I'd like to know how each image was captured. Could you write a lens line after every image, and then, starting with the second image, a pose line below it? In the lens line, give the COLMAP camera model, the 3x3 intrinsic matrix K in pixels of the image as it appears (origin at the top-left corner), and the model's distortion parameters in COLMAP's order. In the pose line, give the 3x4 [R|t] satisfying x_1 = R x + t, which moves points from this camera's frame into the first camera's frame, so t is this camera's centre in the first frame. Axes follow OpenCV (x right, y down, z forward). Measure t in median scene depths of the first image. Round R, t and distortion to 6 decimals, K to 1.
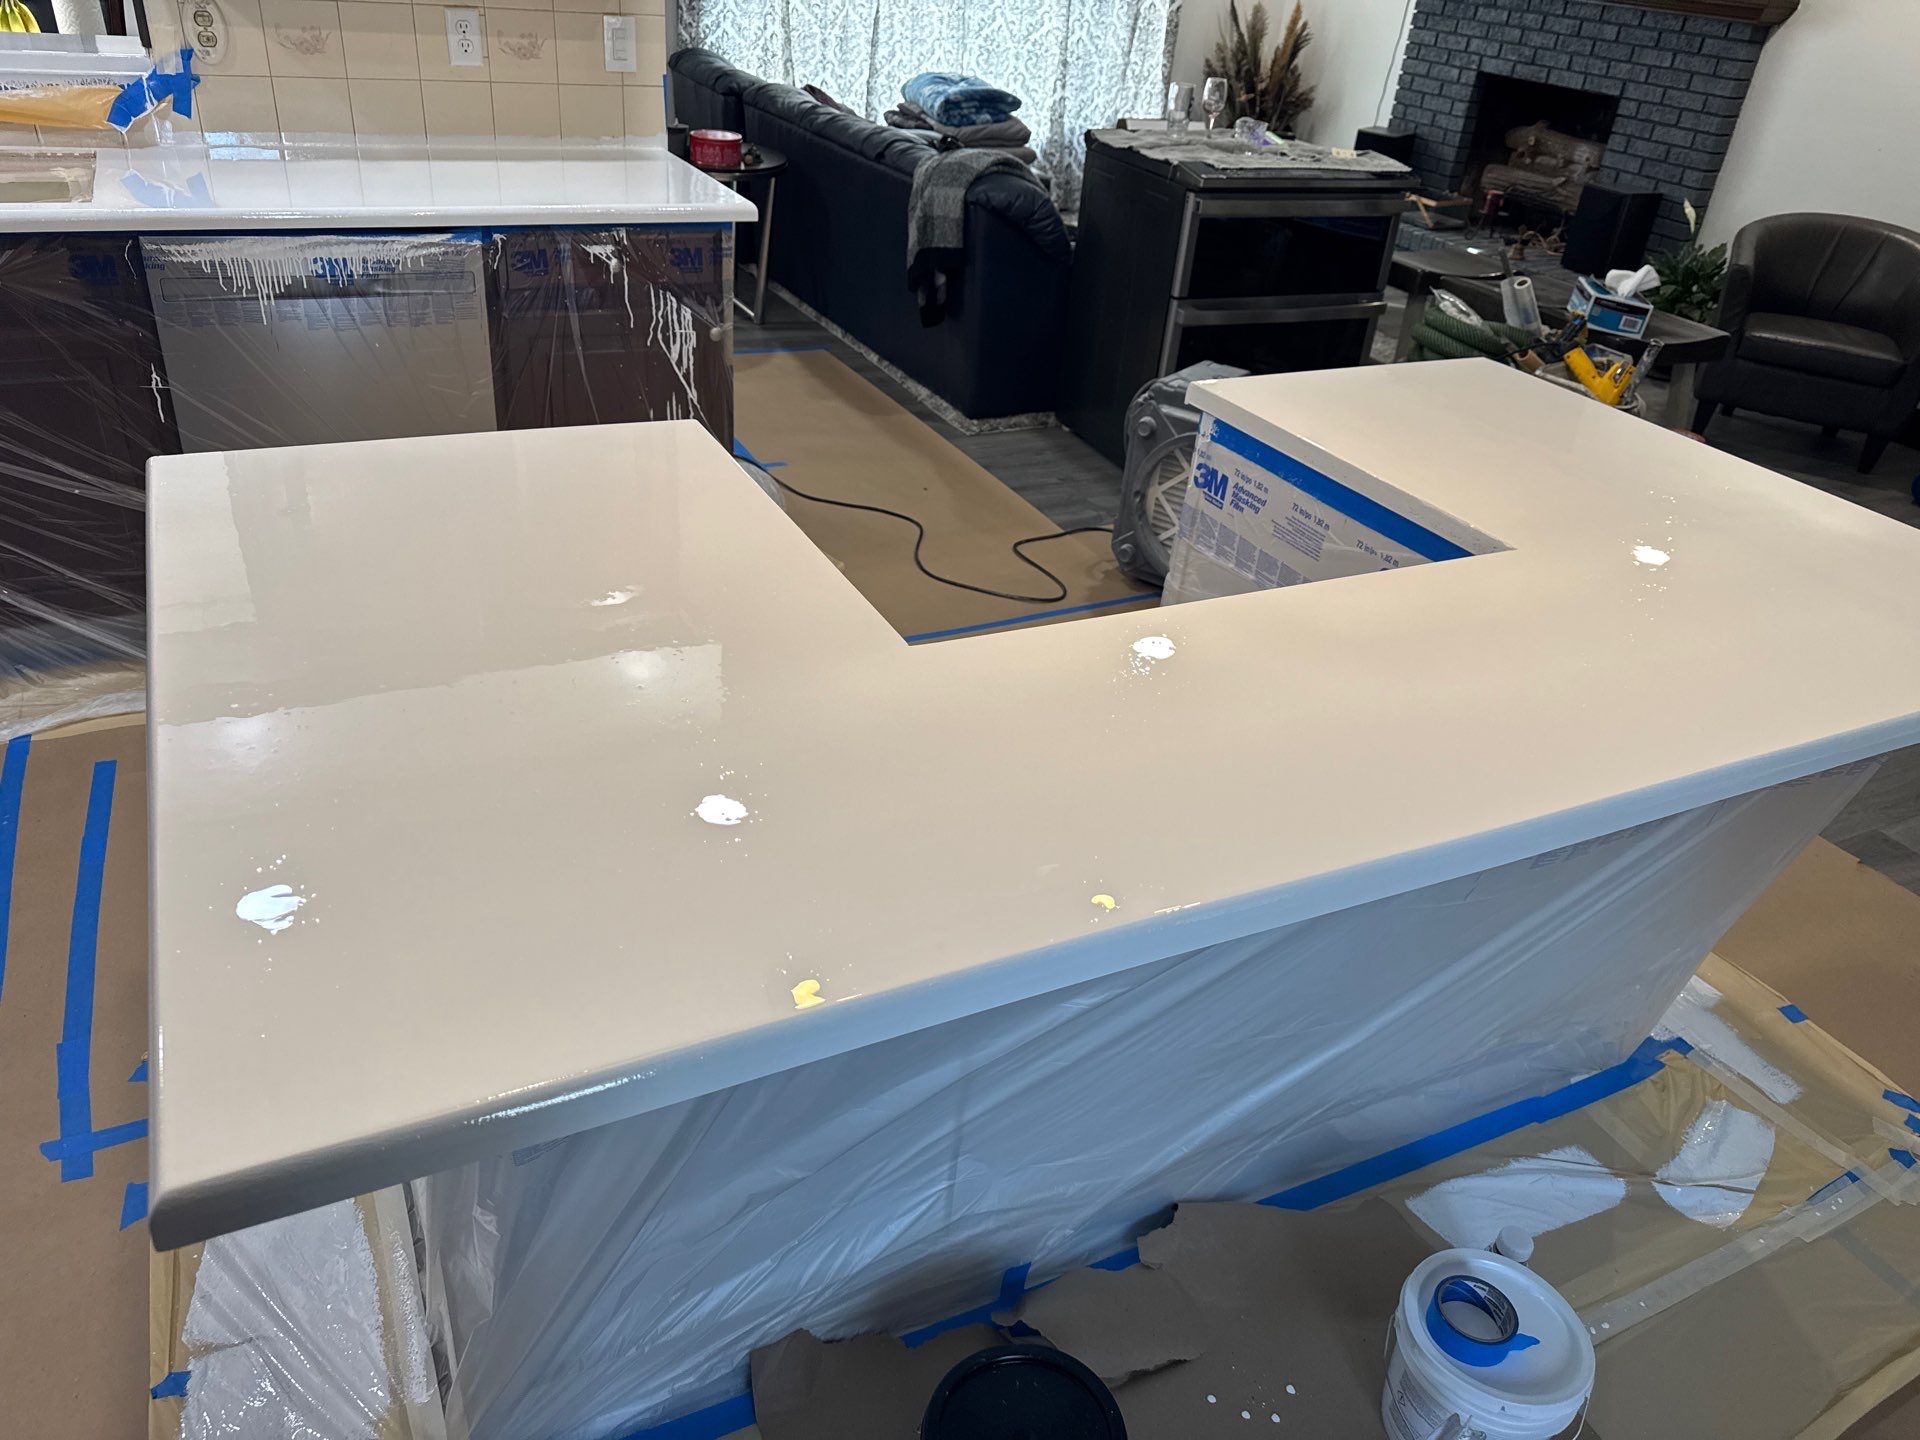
lens RADIAL K [[1359.2, 0, 948.1], [0, 1359.2, 730.9], [0, 0, 1]] dist [0.029241, -0.040181]
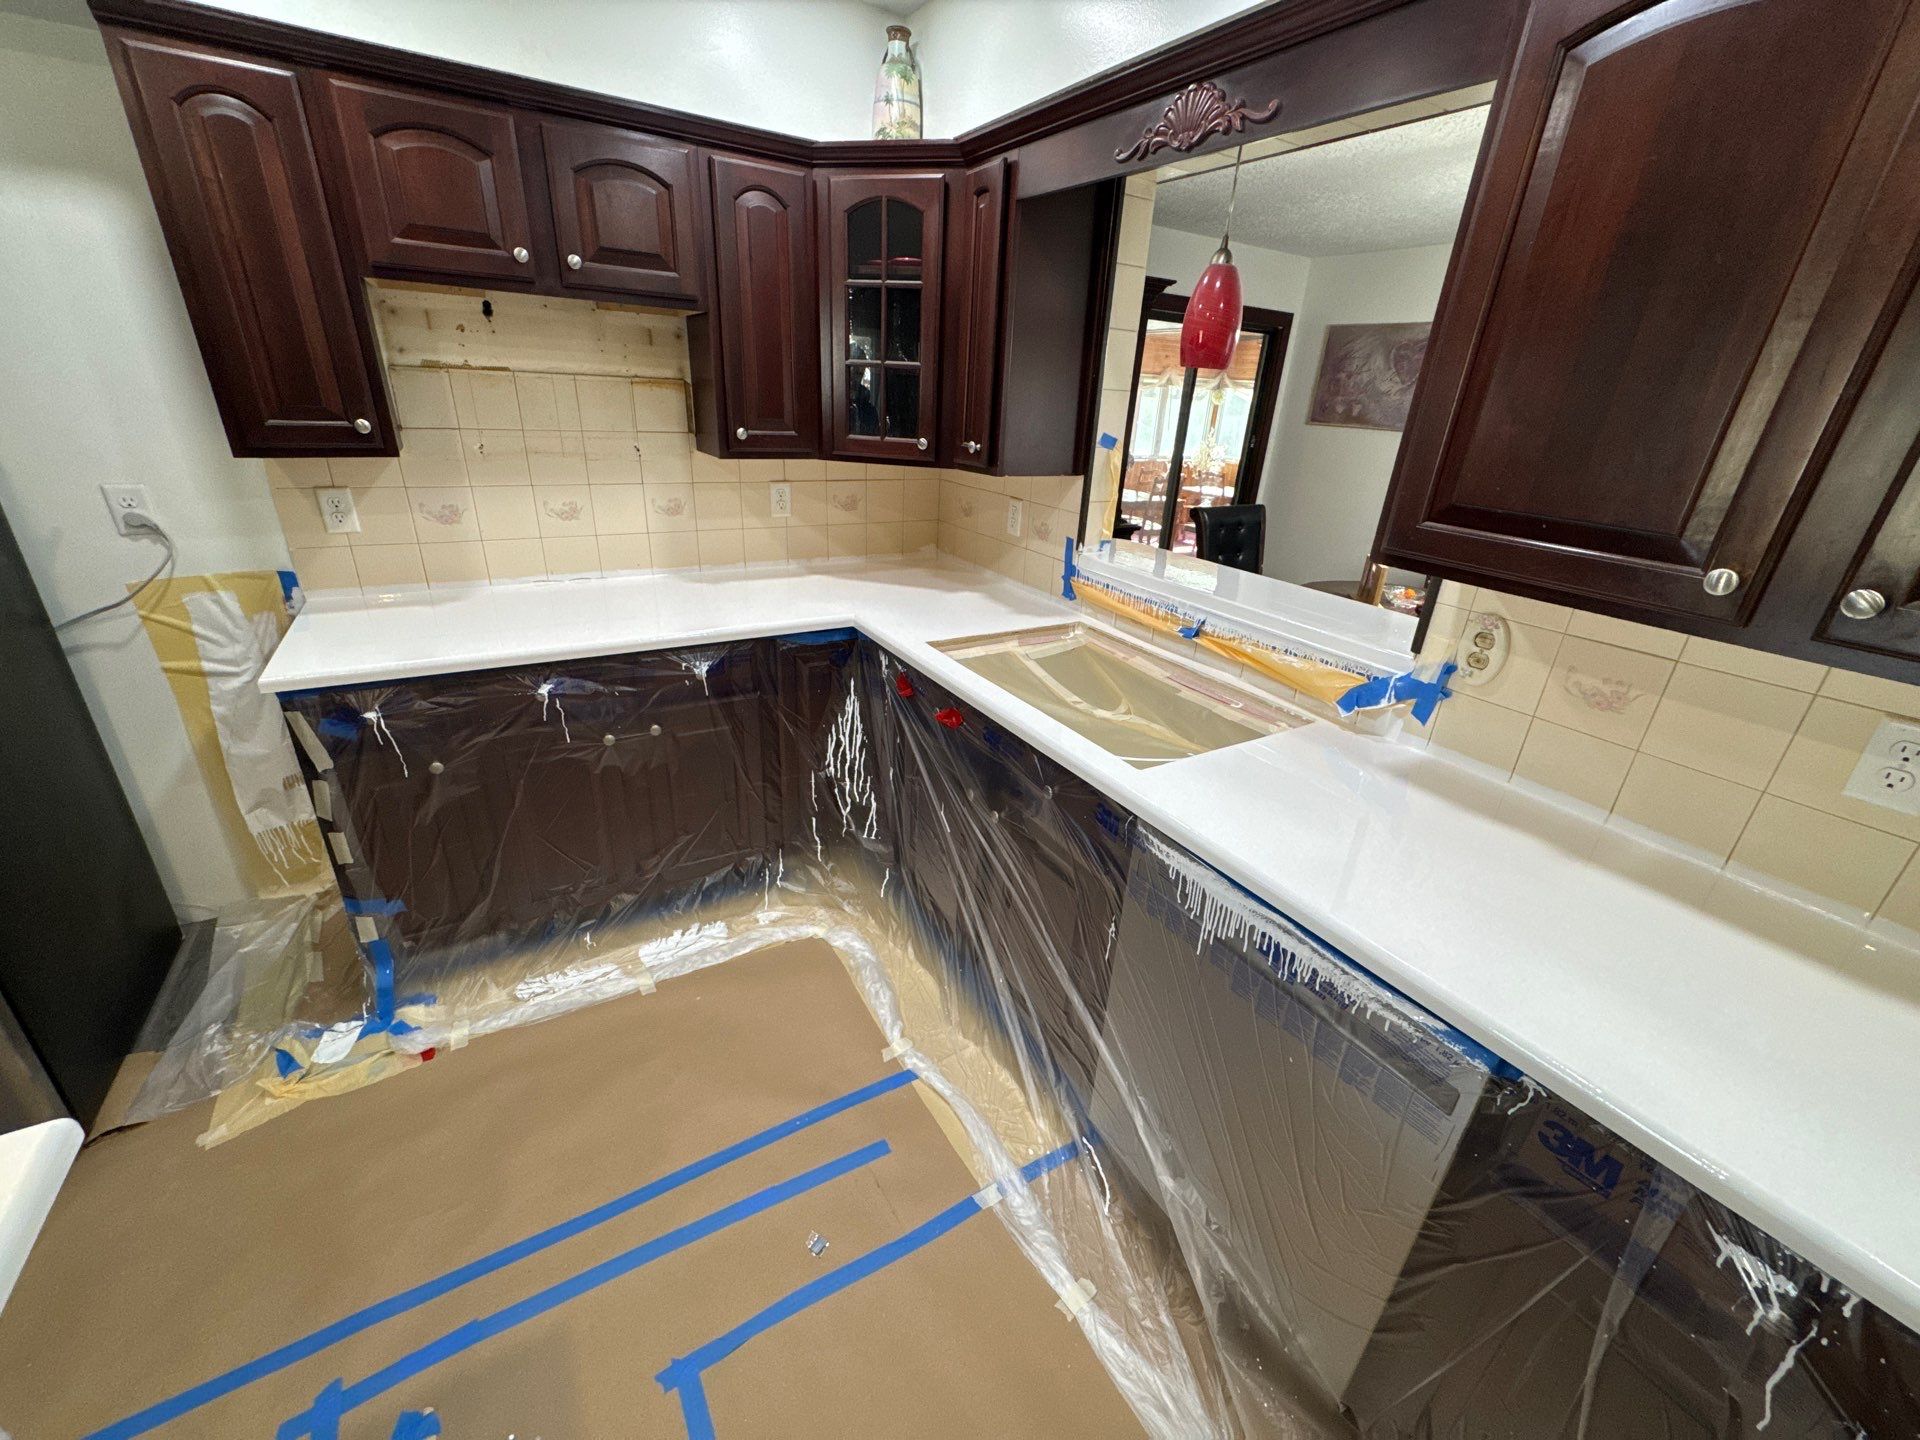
lens RADIAL K [[761.2, 0, 963.6], [0, 761.2, 716.9], [0, 0, 1]] dist [-0.002042, 0.000557]
pose [[0.085933, 0.323046, -0.942474, -0.091257], [-0.554618, 0.801358, 0.224108, -0.374814], [0.827656, 0.503455, 0.248030, 0.577655]]
